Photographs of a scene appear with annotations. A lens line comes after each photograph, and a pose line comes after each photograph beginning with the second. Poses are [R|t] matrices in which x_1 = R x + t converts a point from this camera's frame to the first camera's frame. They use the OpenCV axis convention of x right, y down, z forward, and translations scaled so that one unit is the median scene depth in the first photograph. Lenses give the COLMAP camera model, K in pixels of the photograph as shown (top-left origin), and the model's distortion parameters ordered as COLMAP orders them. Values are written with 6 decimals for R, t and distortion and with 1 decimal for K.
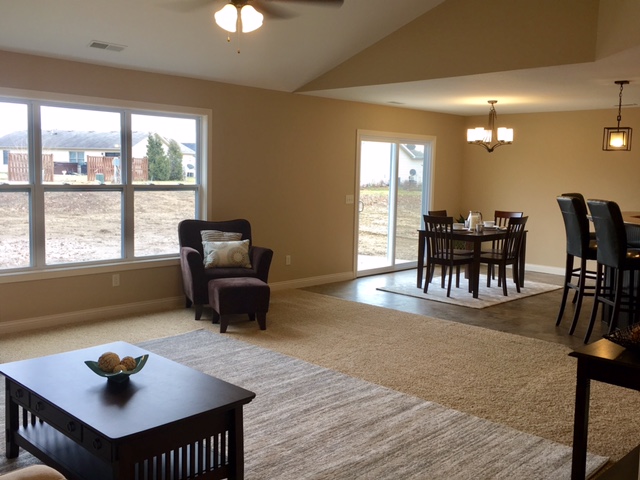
lens RADIAL K [[635.6, 0, 317.7], [0, 635.6, 237.0], [0, 0, 1]] dist [0.057589, -0.082890]
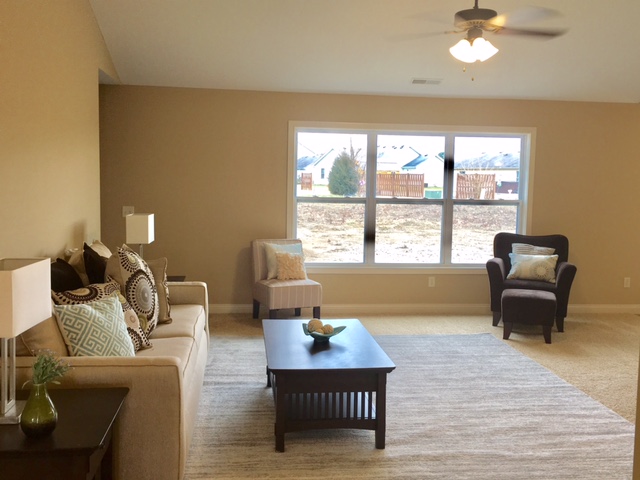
lens RADIAL K [[635.6, 0, 317.7], [0, 635.6, 237.0], [0, 0, 1]] dist [0.057589, -0.082890]
pose [[0.780872, 0.052082, -0.622516, 0.320702], [-0.067782, 0.997699, -0.001553, 0.004562], [0.621003, 0.043408, 0.782605, -0.039612]]
